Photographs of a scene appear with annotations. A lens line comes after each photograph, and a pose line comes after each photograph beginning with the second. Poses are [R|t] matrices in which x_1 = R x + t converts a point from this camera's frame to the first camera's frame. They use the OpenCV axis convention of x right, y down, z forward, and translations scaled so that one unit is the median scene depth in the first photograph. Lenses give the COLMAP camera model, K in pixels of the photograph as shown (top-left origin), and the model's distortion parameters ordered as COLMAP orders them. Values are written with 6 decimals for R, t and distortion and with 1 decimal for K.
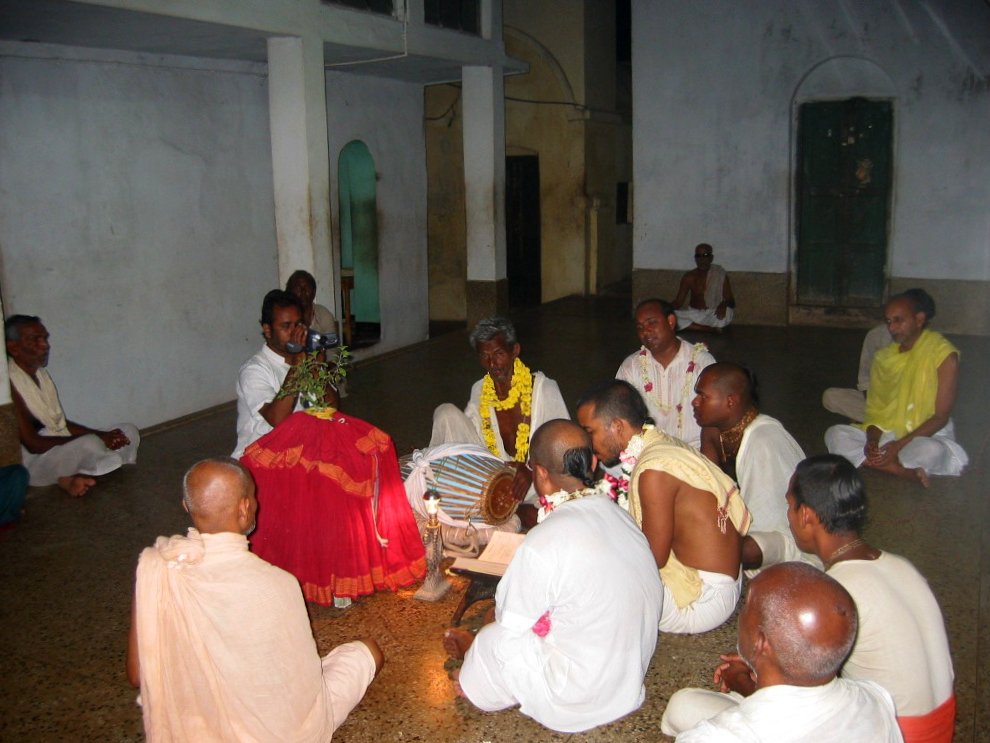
lens RADIAL K [[1138.0, 0, 495.0], [0, 1138.0, 371.5], [0, 0, 1]] dist [-0.118550, 0.070471]
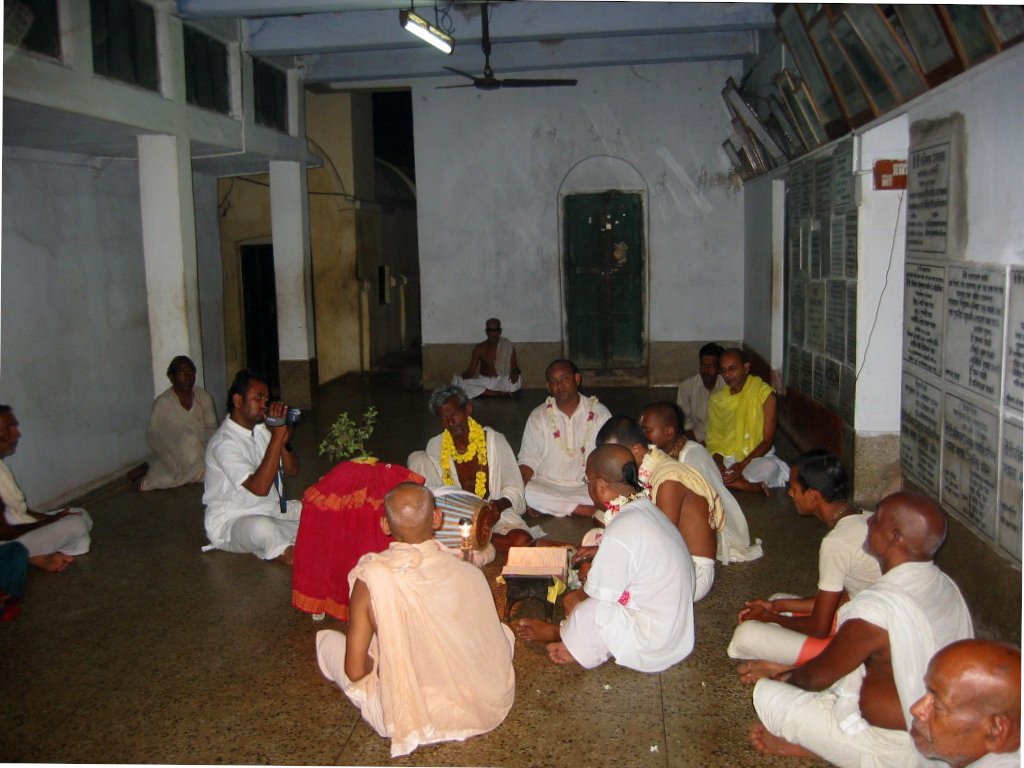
lens RADIAL K [[1177.1, 0, 512.0], [0, 1177.1, 384.0], [0, 0, 1]] dist [-0.118550, 0.070471]
pose [[0.936593, -0.047481, 0.347188, -0.211665], [0.069868, 0.996187, -0.052244, 0.014731], [-0.343384, 0.073189, 0.936339, -0.102164]]
